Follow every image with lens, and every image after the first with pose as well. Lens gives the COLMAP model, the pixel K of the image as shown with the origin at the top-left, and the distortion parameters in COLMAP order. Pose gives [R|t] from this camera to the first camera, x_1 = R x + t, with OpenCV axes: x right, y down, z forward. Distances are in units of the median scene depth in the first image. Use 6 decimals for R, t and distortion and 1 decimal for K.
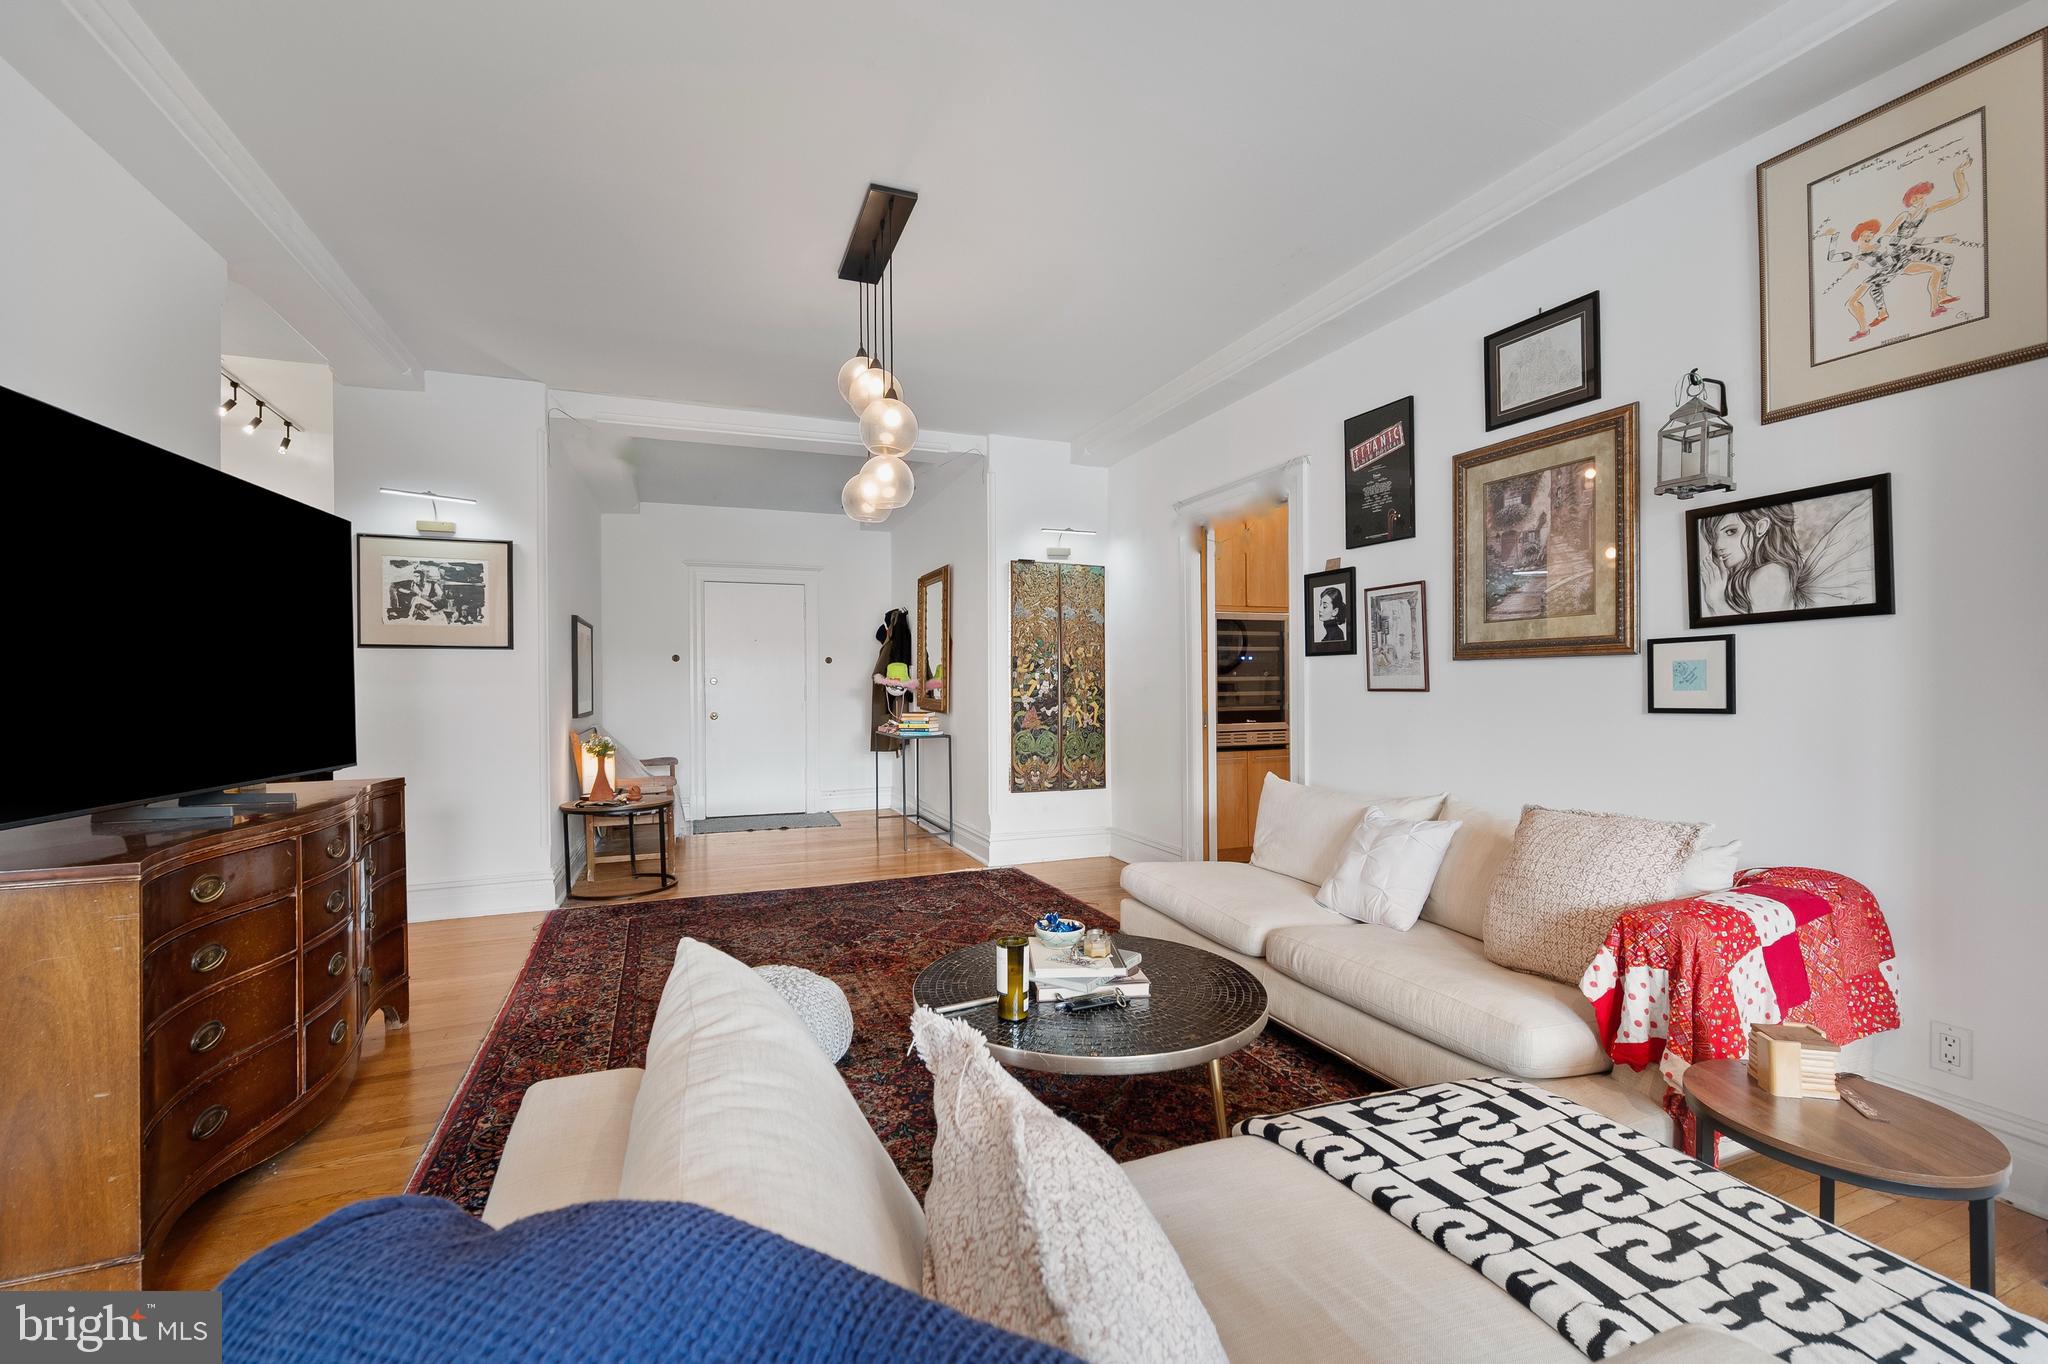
lens RADIAL K [[847.7, 0, 1020.6], [0, 847.7, 688.1], [0, 0, 1]] dist [-0.000762, -0.000395]
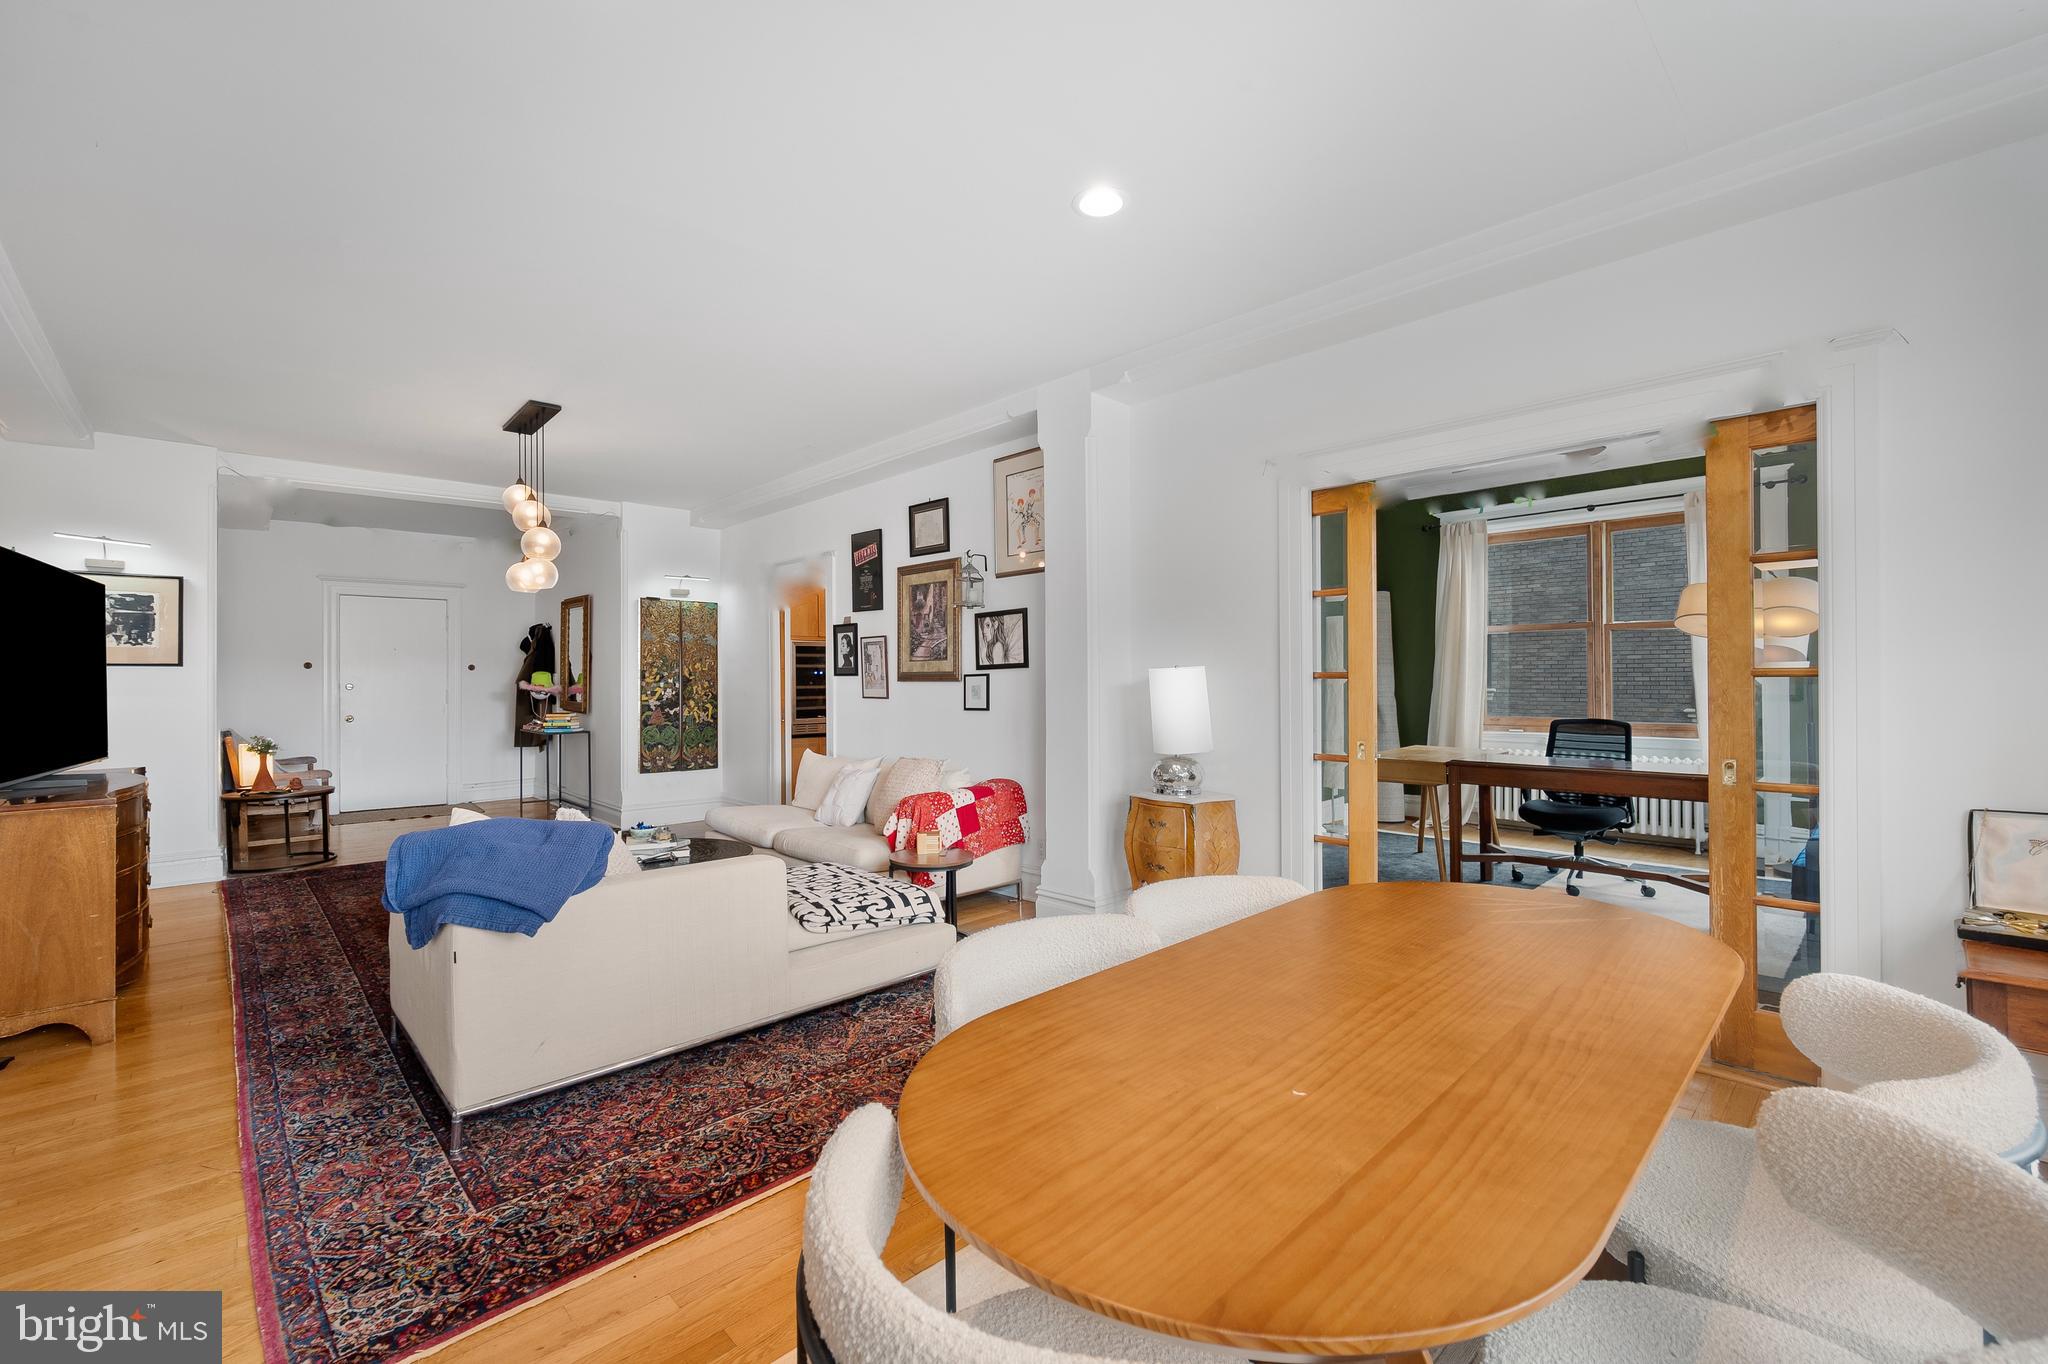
lens RADIAL K [[843.1, 0, 1015.2], [0, 843.1, 675.4], [0, 0, 1]] dist [-0.000381, -0.000136]
pose [[0.931265, 0.003189, 0.364329, 0.076030], [0.000208, 0.999957, -0.009285, -0.023584], [-0.364342, 0.008723, 0.931224, -0.611575]]
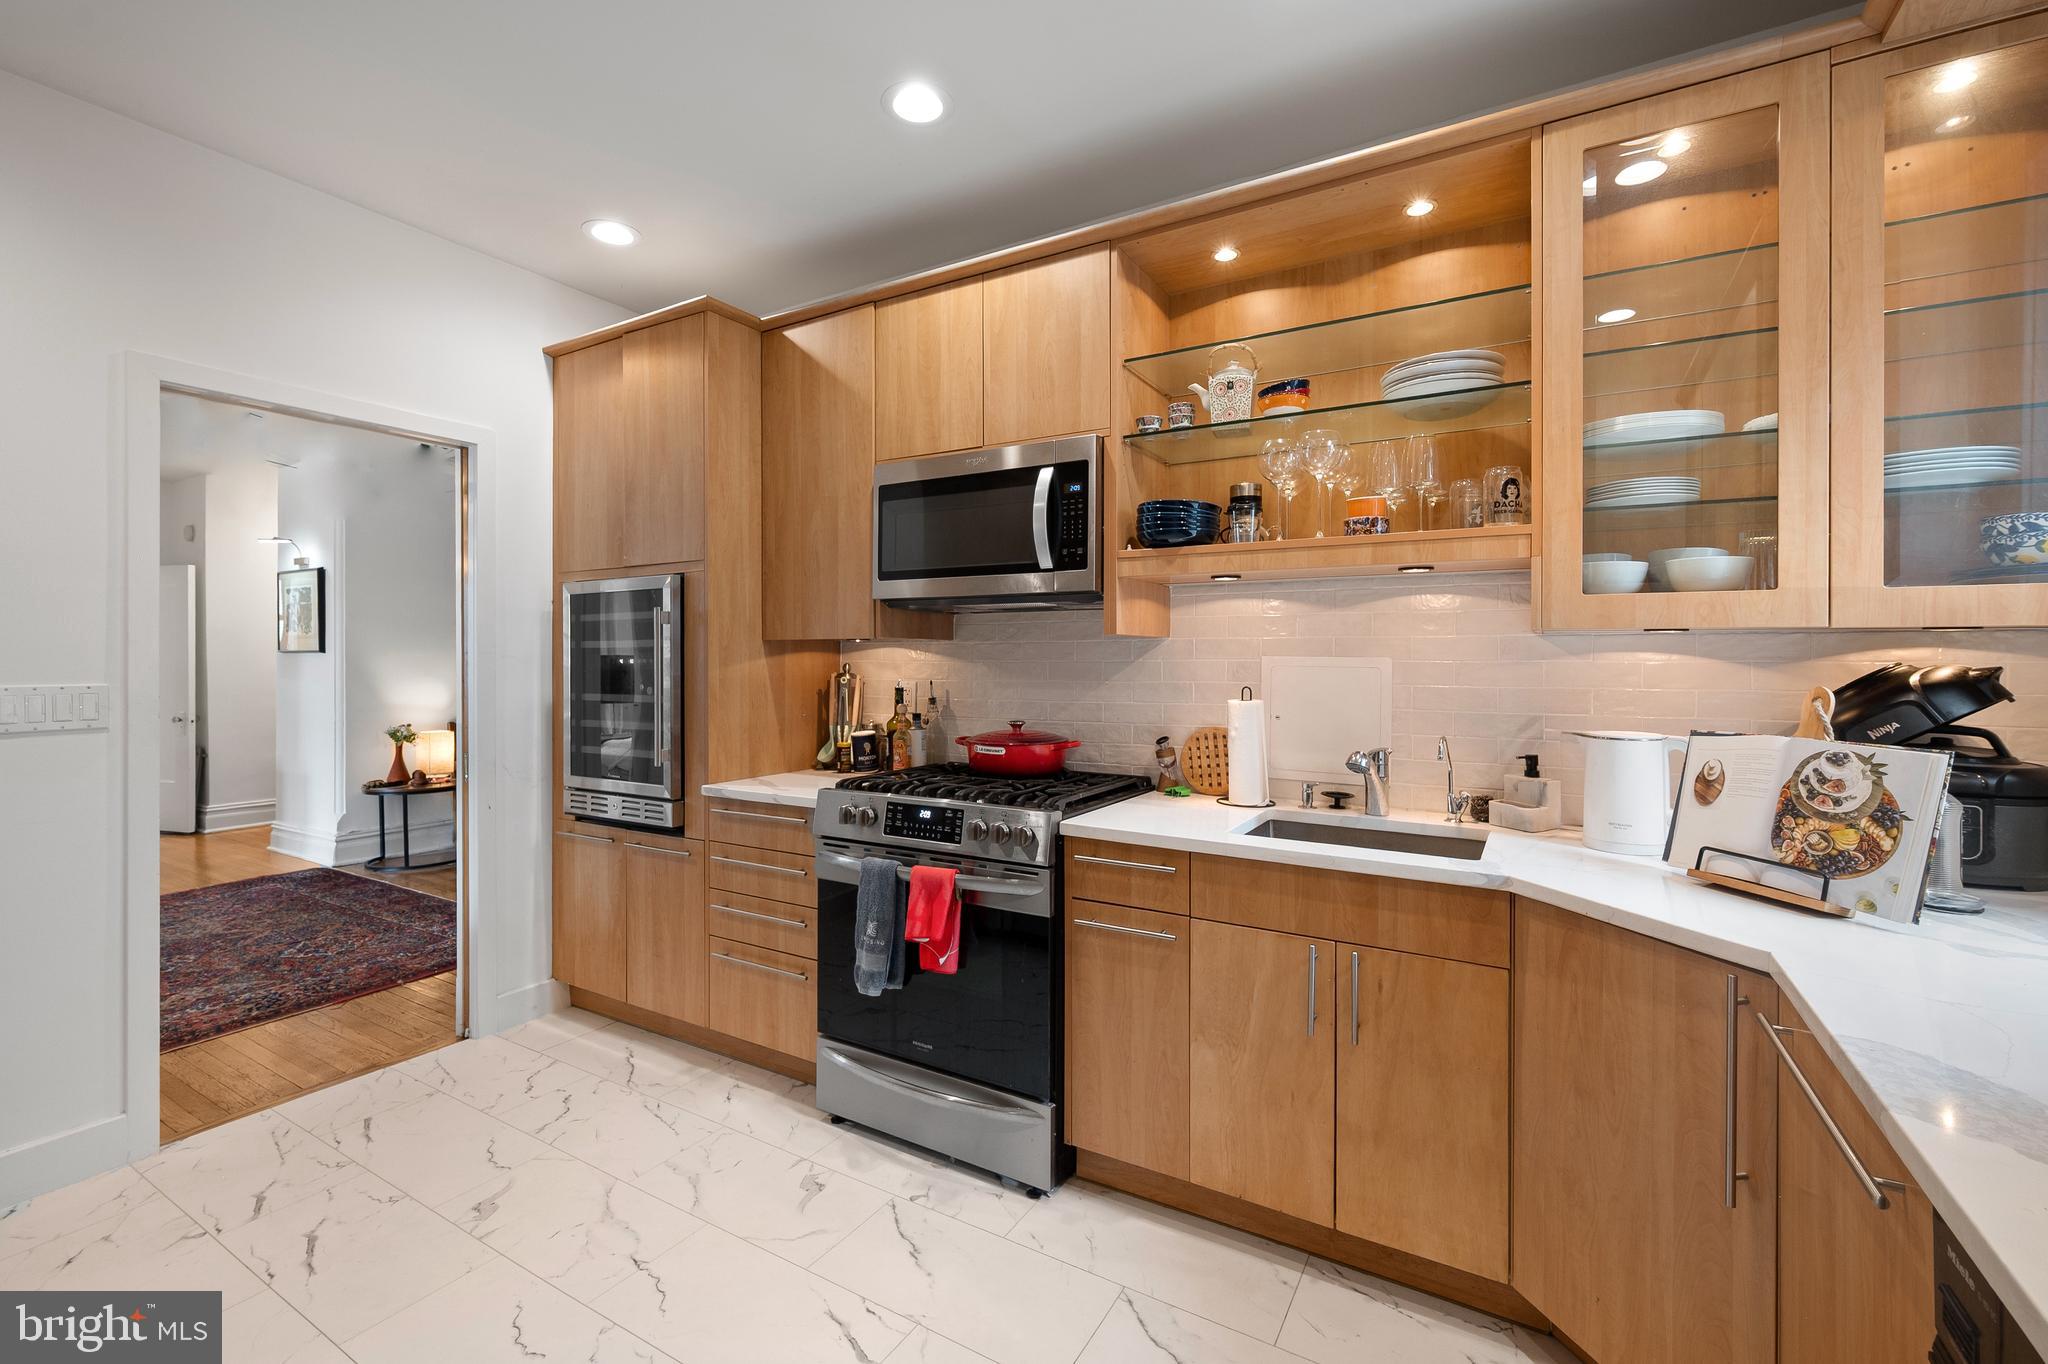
lens RADIAL K [[872.6, 0, 1024.4], [0, 872.6, 667.5], [0, 0, 1]] dist [0.000009, 0.000276]
pose [[0.603083, 0.014372, -0.797549, 1.168520], [-0.009309, 0.999896, 0.010980, -0.053092], [0.797624, 0.000803, 0.603154, 1.165246]]
